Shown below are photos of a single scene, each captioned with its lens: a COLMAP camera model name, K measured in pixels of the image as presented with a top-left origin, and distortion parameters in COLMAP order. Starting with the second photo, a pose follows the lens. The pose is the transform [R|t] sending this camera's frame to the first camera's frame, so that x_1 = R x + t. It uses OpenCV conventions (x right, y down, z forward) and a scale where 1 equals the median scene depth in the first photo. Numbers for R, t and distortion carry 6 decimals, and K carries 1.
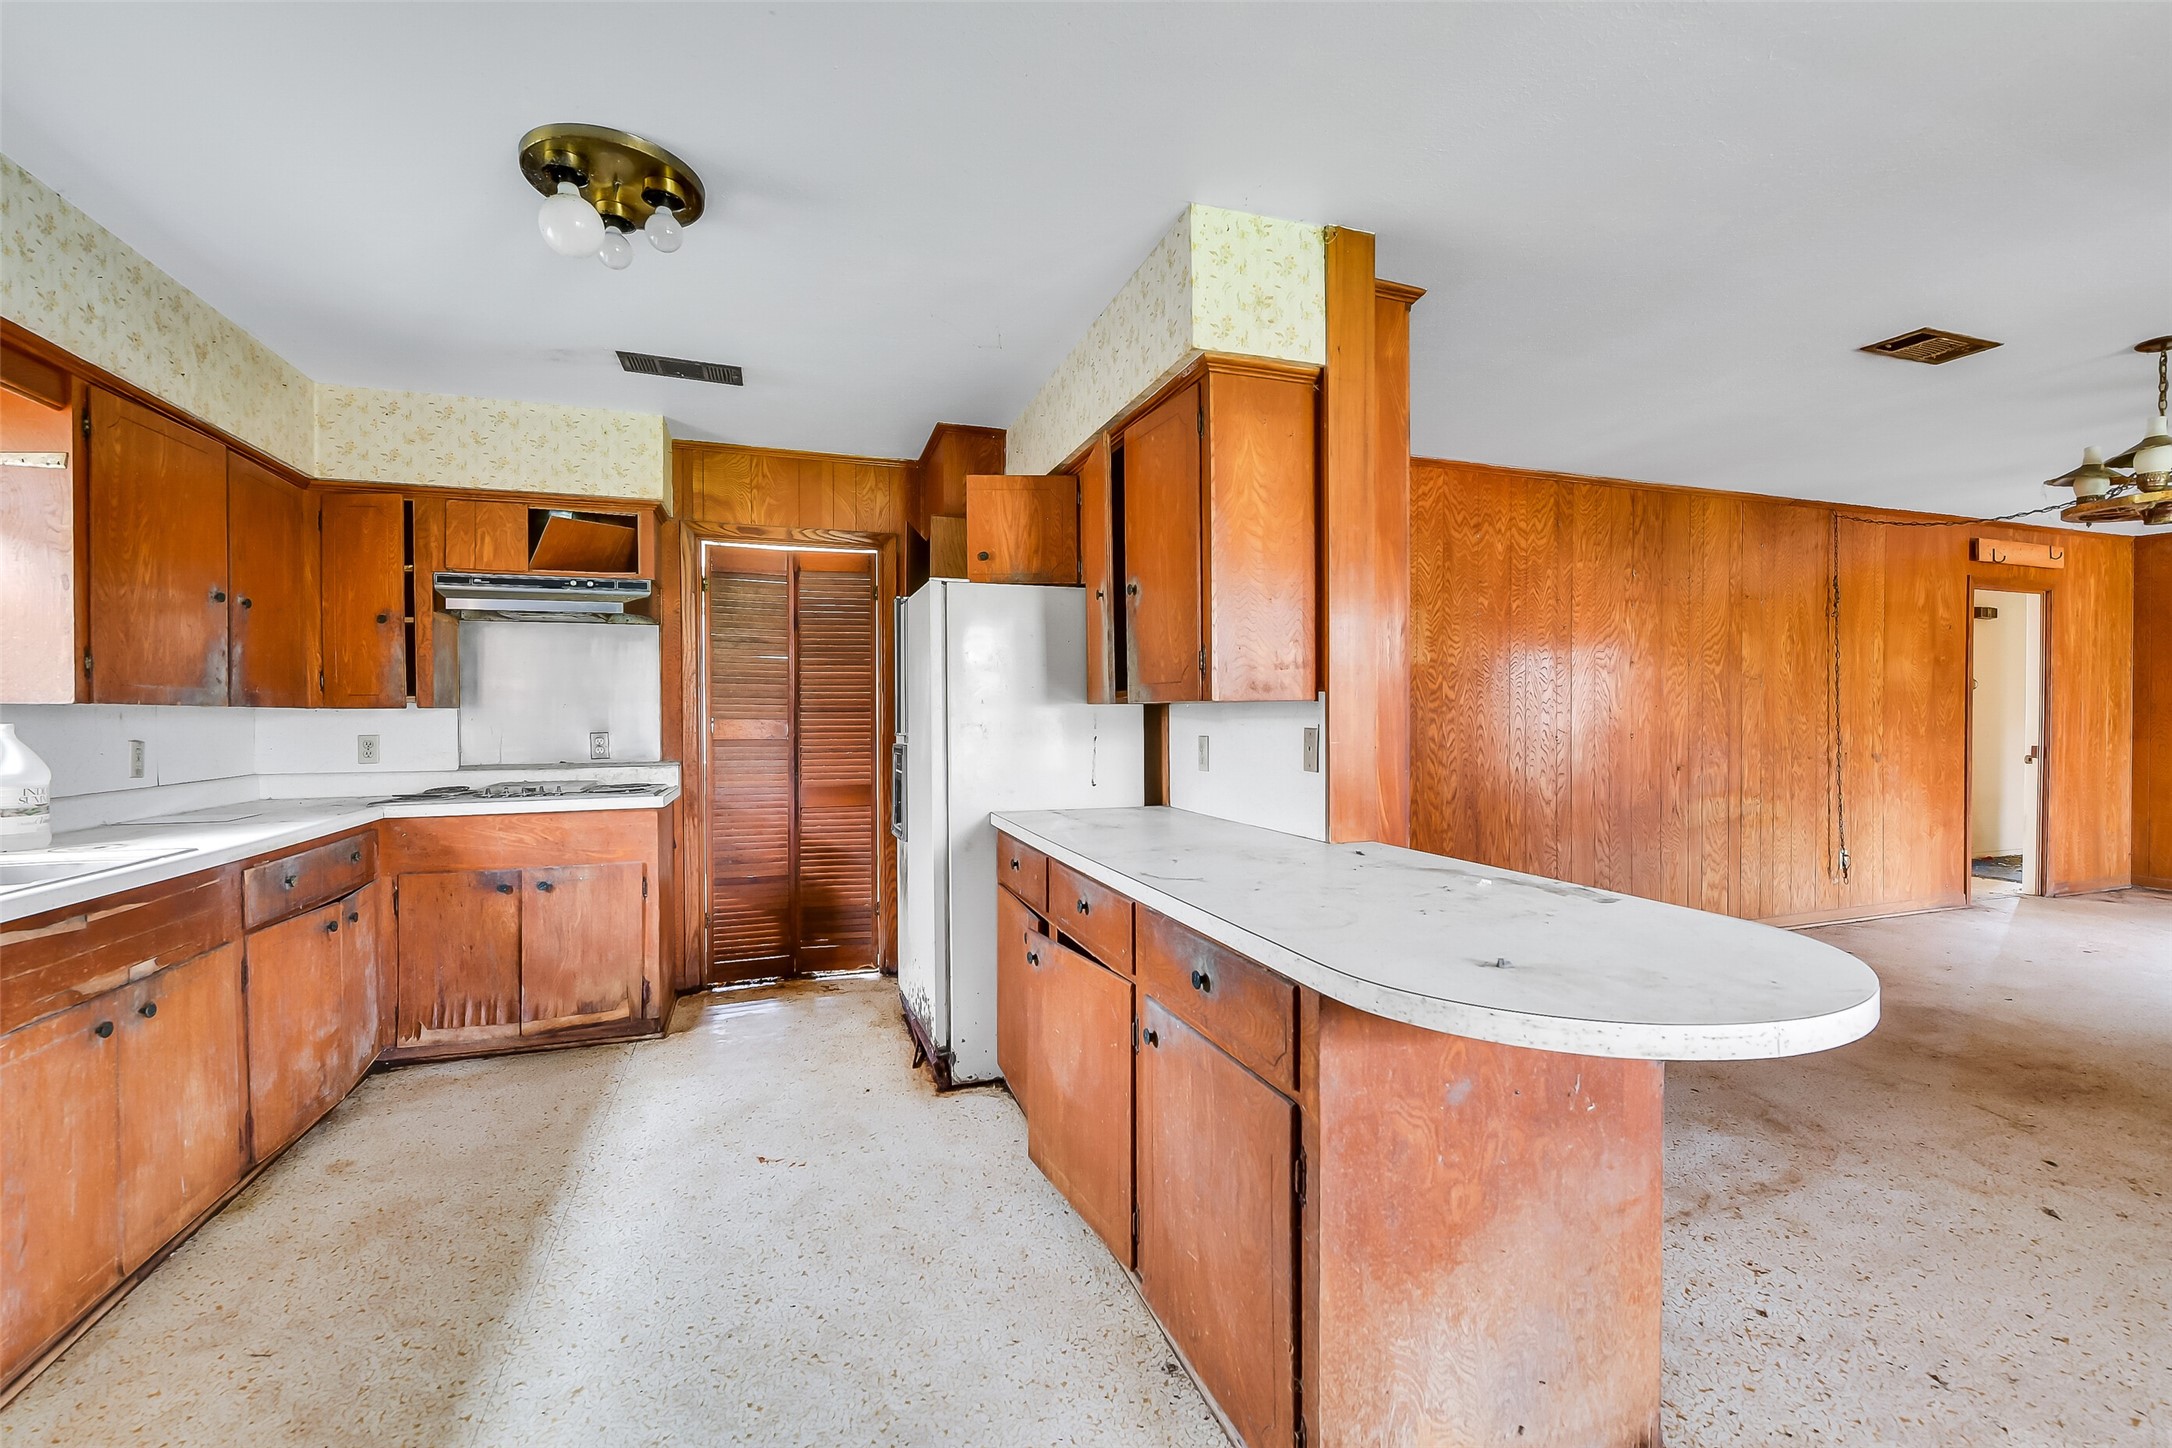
lens RADIAL K [[915.6, 0, 1085.8], [0, 915.6, 725.5], [0, 0, 1]] dist [-0.010843, -0.000548]
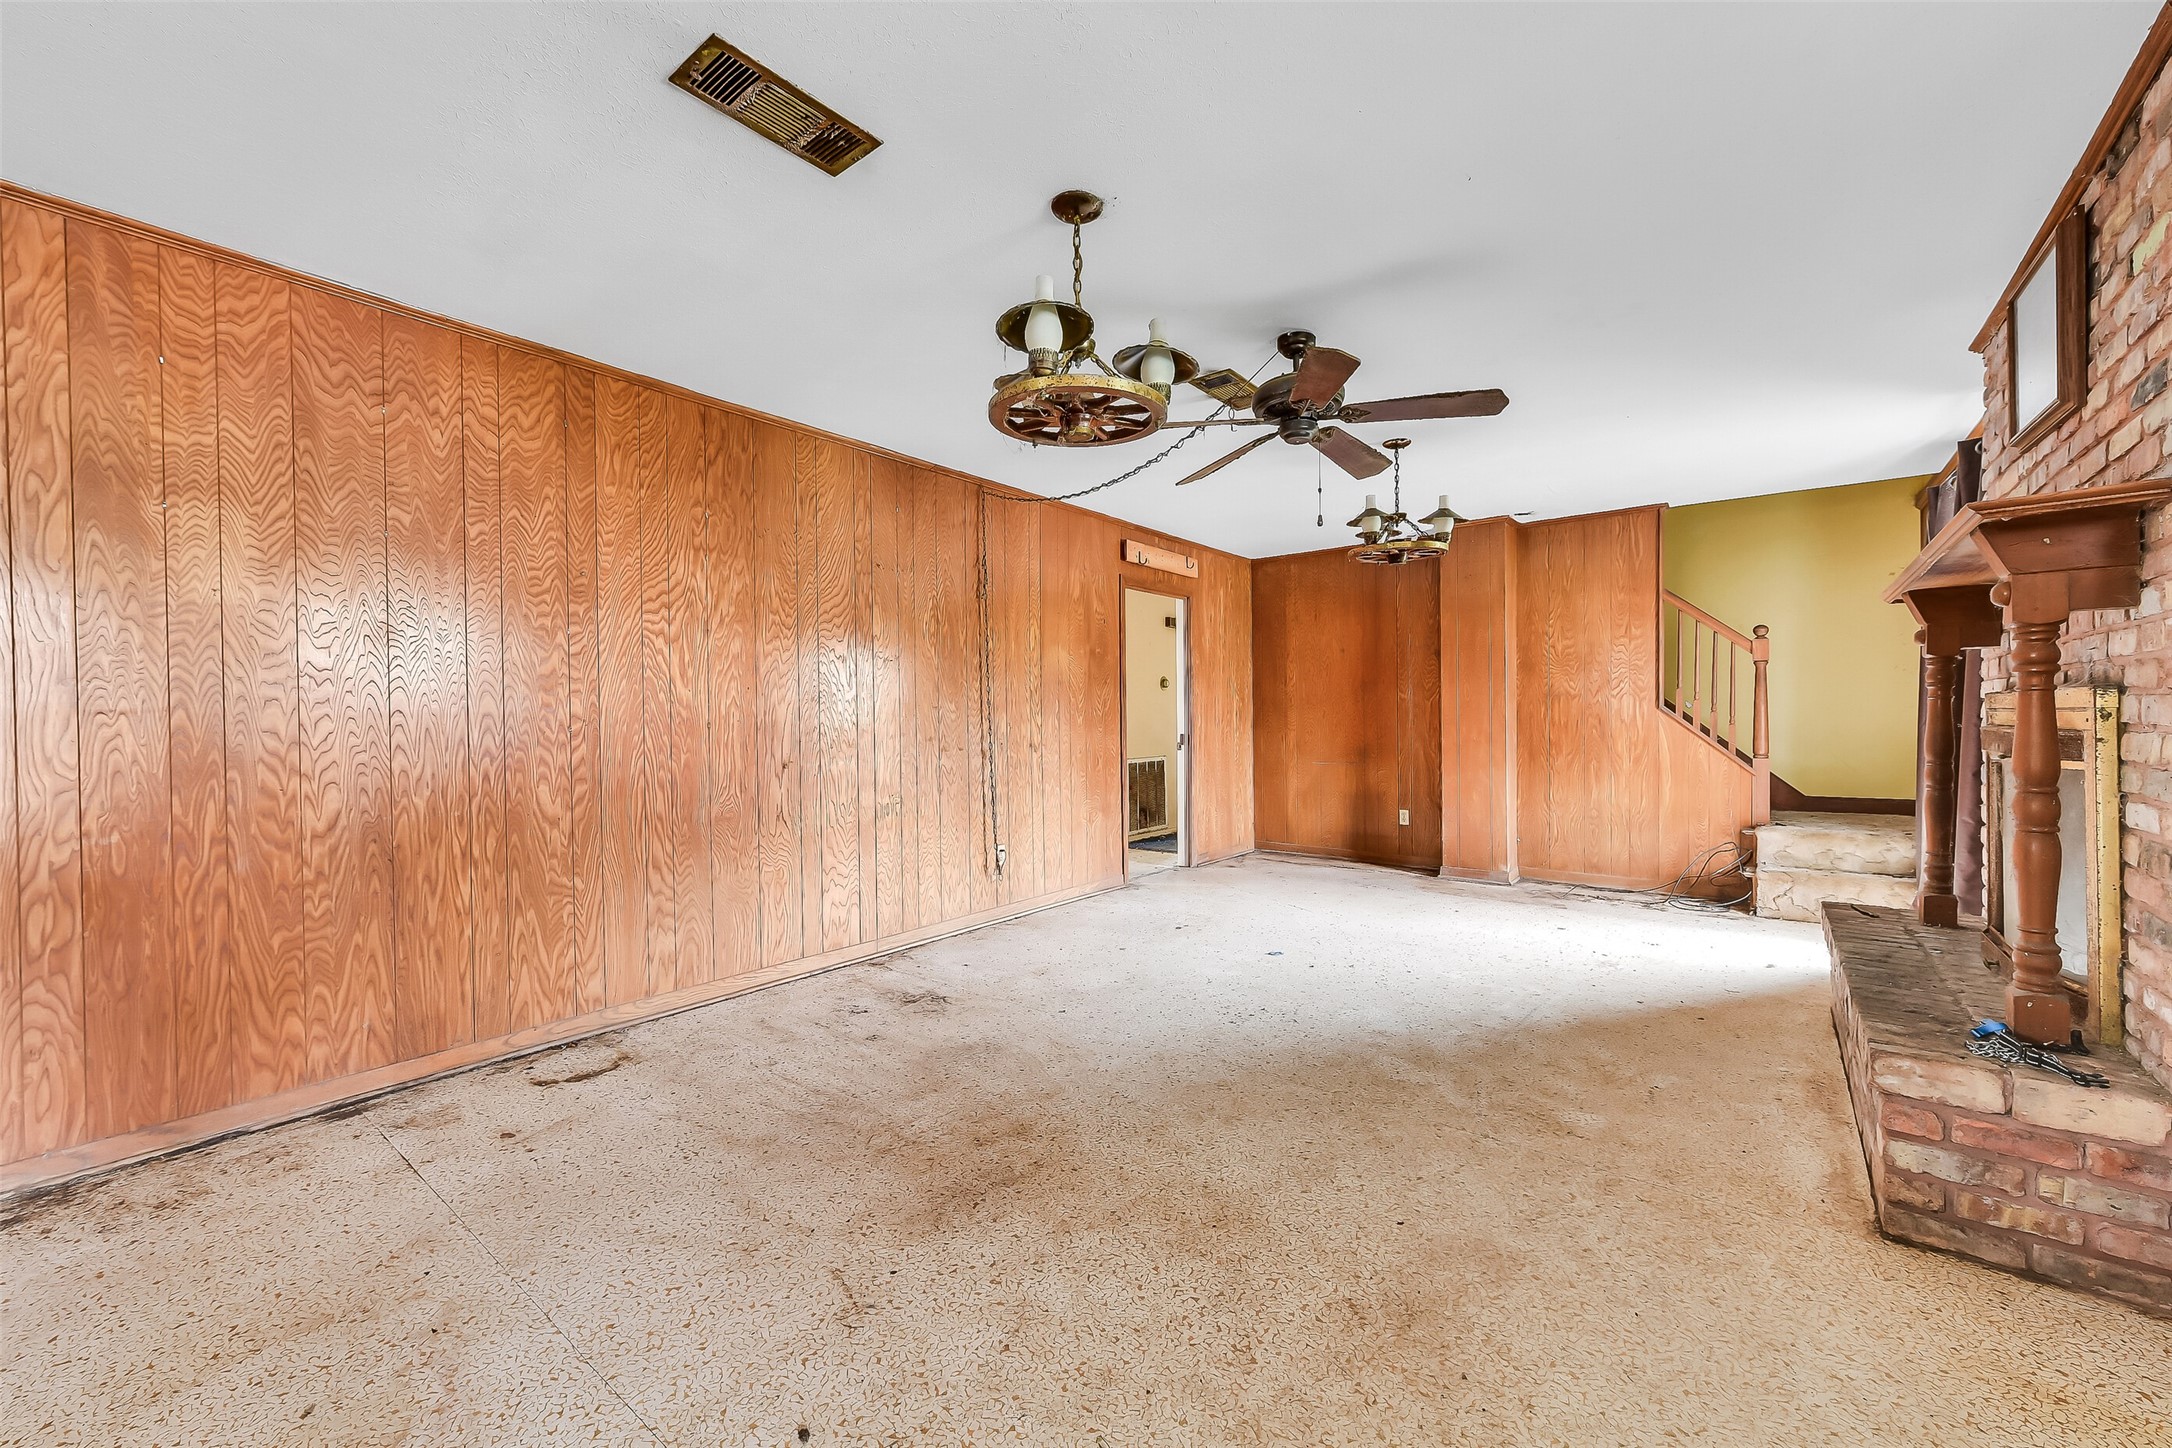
lens RADIAL K [[847.6, 0, 1090.3], [0, 847.6, 723.1], [0, 0, 1]] dist [0.001923, 0.000003]
pose [[0.837660, -0.008767, 0.546122, 0.474097], [0.016110, 0.999833, -0.008660, 0.020255], [-0.545955, 0.016052, 0.837661, 0.222936]]
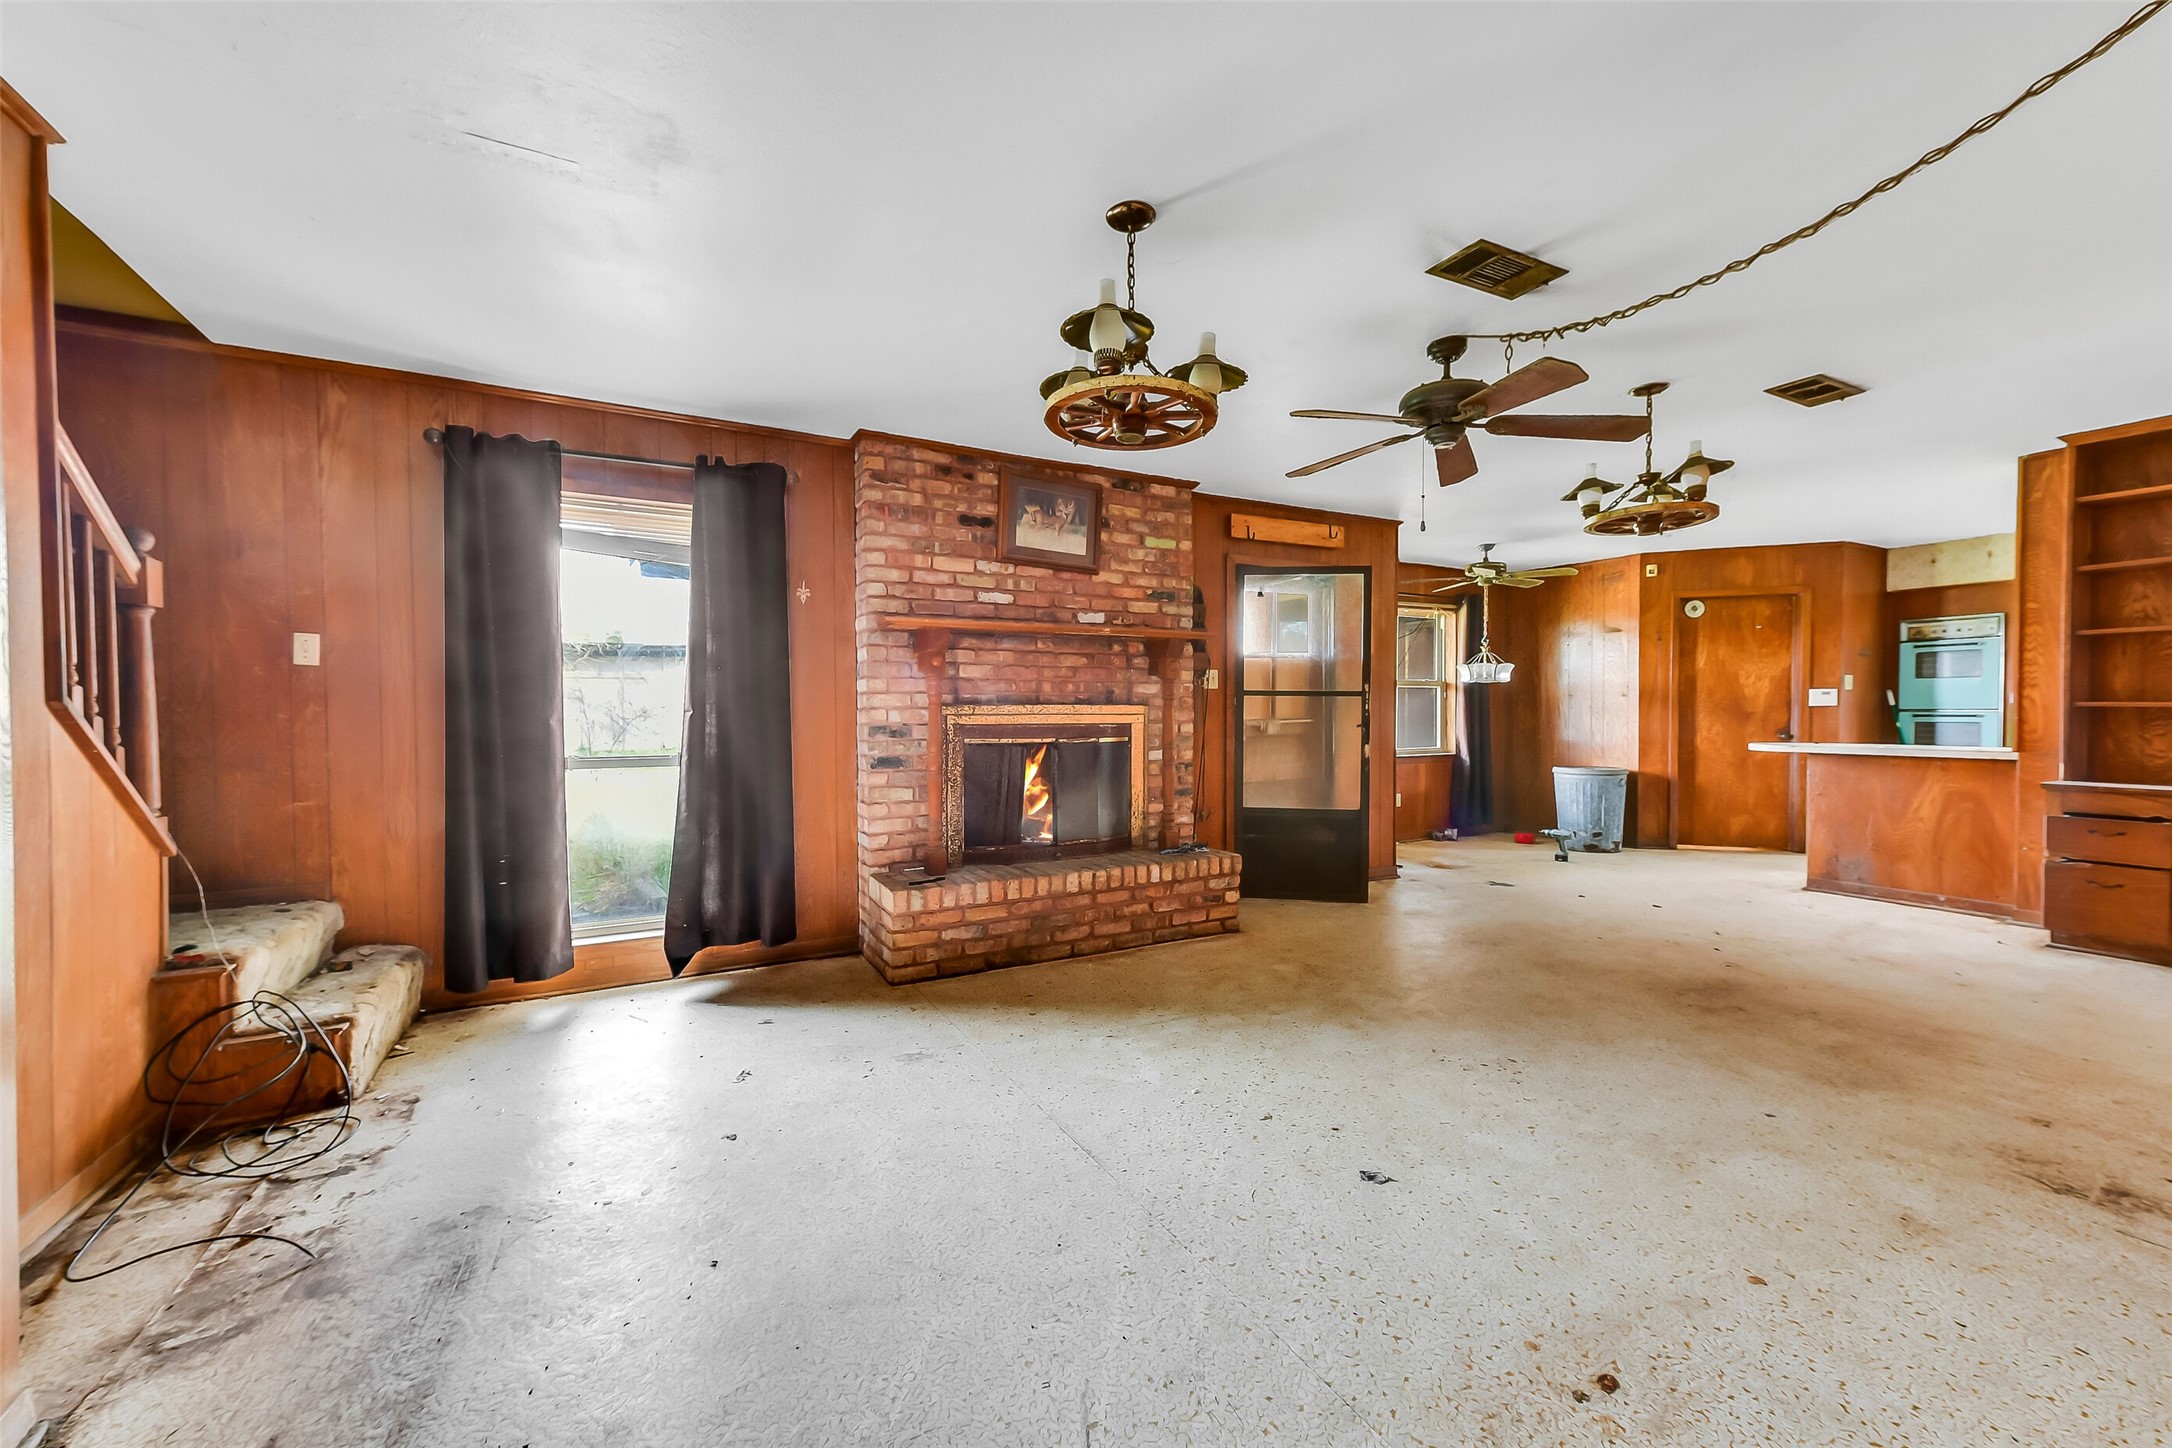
lens RADIAL K [[847.6, 0, 1084.9], [0, 847.6, 726.3], [0, 0, 1]] dist [0.001923, 0.000003]
pose [[-0.985026, 0.009189, -0.172163, 1.292364], [0.004249, 0.999569, 0.029044, 0.003634], [0.172356, 0.027878, -0.984640, 1.211196]]
